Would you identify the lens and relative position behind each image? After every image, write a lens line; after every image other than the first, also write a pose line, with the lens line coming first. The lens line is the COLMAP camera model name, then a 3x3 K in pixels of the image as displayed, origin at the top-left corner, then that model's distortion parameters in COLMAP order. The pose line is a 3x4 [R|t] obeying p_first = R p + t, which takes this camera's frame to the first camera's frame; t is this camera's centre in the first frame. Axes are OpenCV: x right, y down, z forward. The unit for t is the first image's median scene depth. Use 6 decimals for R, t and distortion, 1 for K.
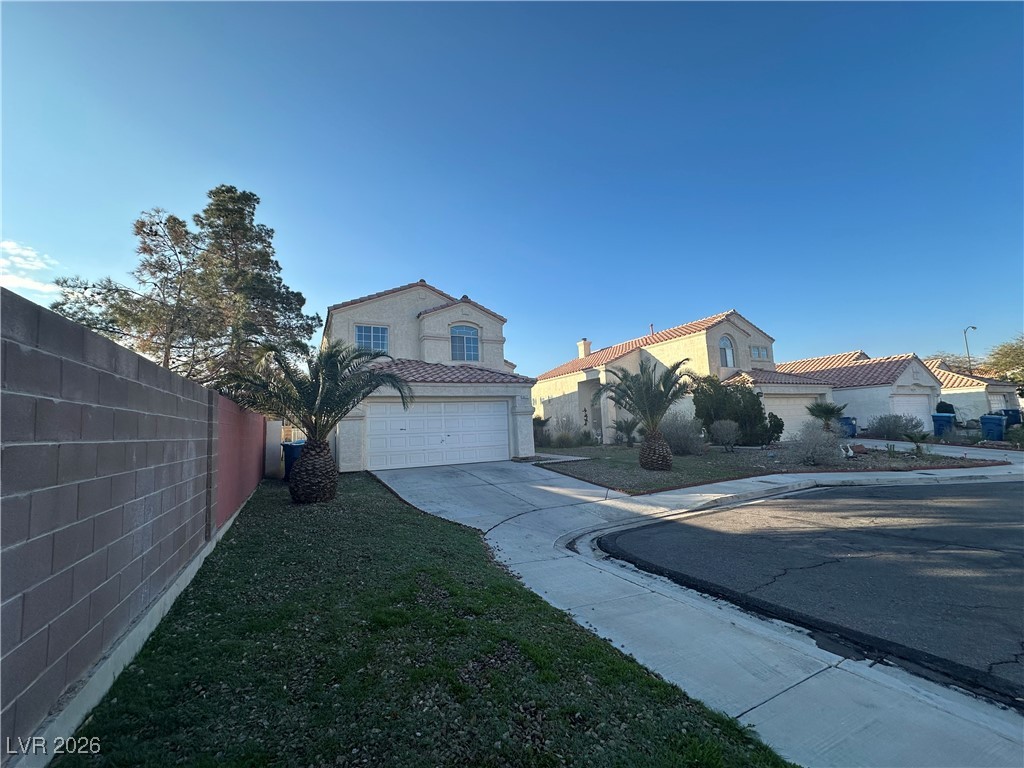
lens RADIAL K [[408.0, 0, 519.5], [0, 408.0, 383.0], [0, 0, 1]] dist [0.002162, 0.000788]
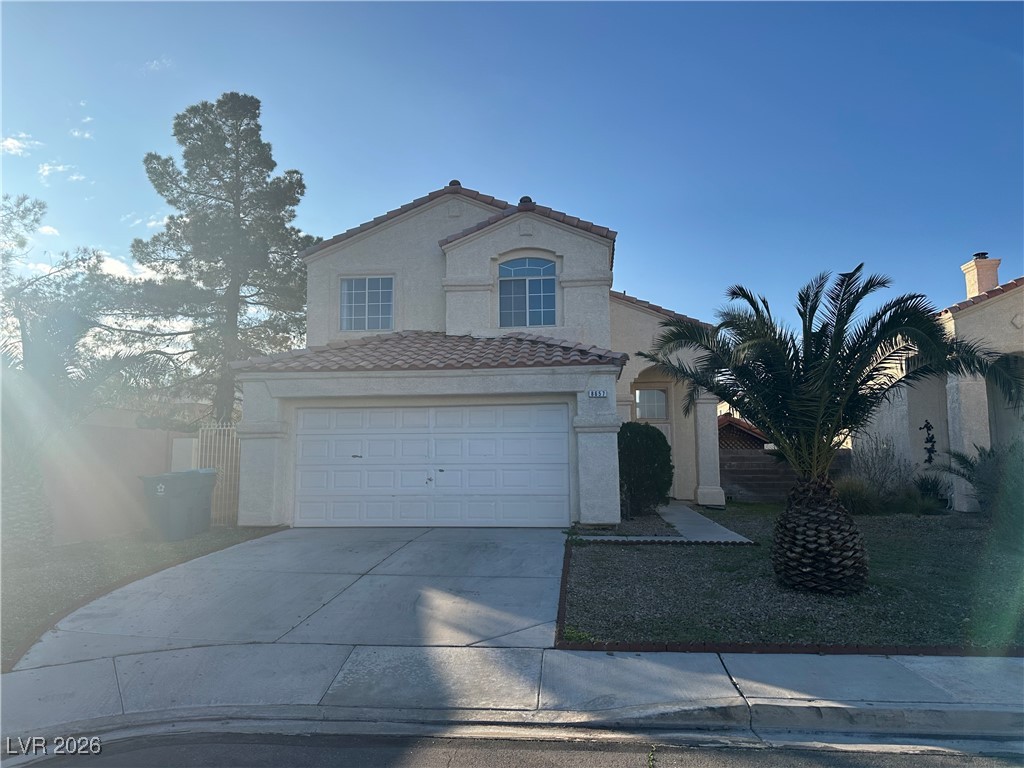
lens RADIAL K [[721.5, 0, 508.9], [0, 721.5, 384.9], [0, 0, 1]] dist [0.047592, -0.052325]
pose [[0.831239, -0.026109, -0.555301, 0.351155], [0.031774, 0.999495, 0.000569, 0.017788], [0.555006, -0.018117, 0.831649, 0.240025]]
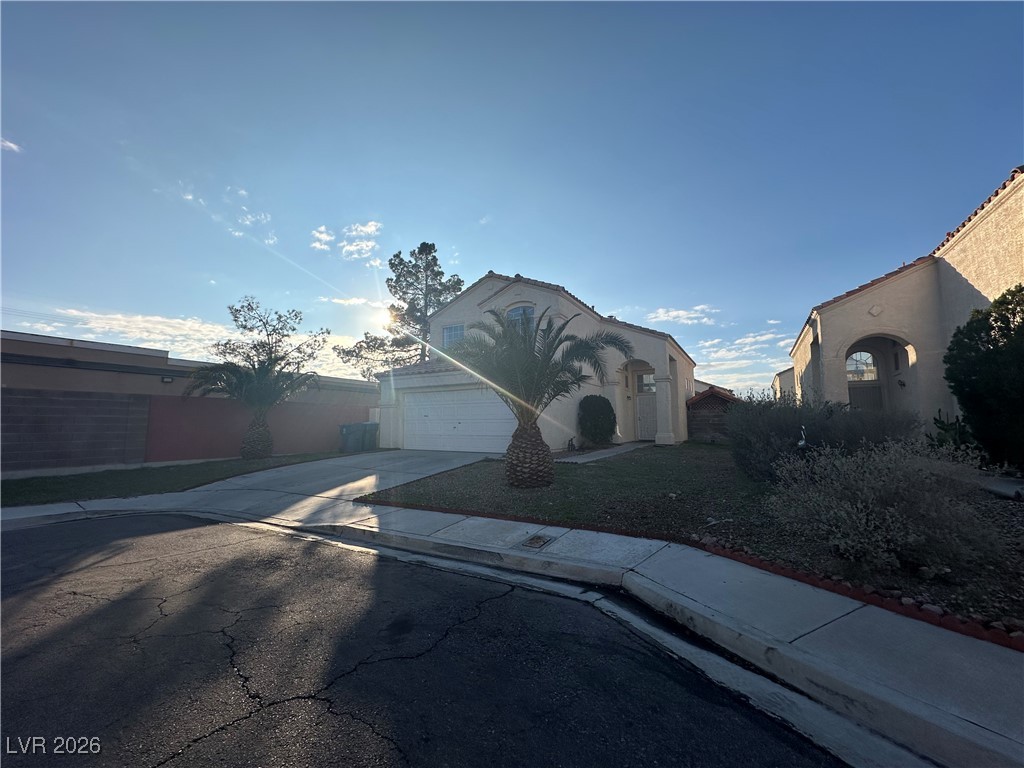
lens RADIAL K [[408.0, 0, 506.9], [0, 408.0, 386.0], [0, 0, 1]] dist [0.002162, 0.000788]
pose [[0.527762, -0.044370, -0.848232, 0.647660], [0.076541, 0.997056, -0.004531, 0.042406], [0.845936, -0.062533, 0.529605, 0.478632]]
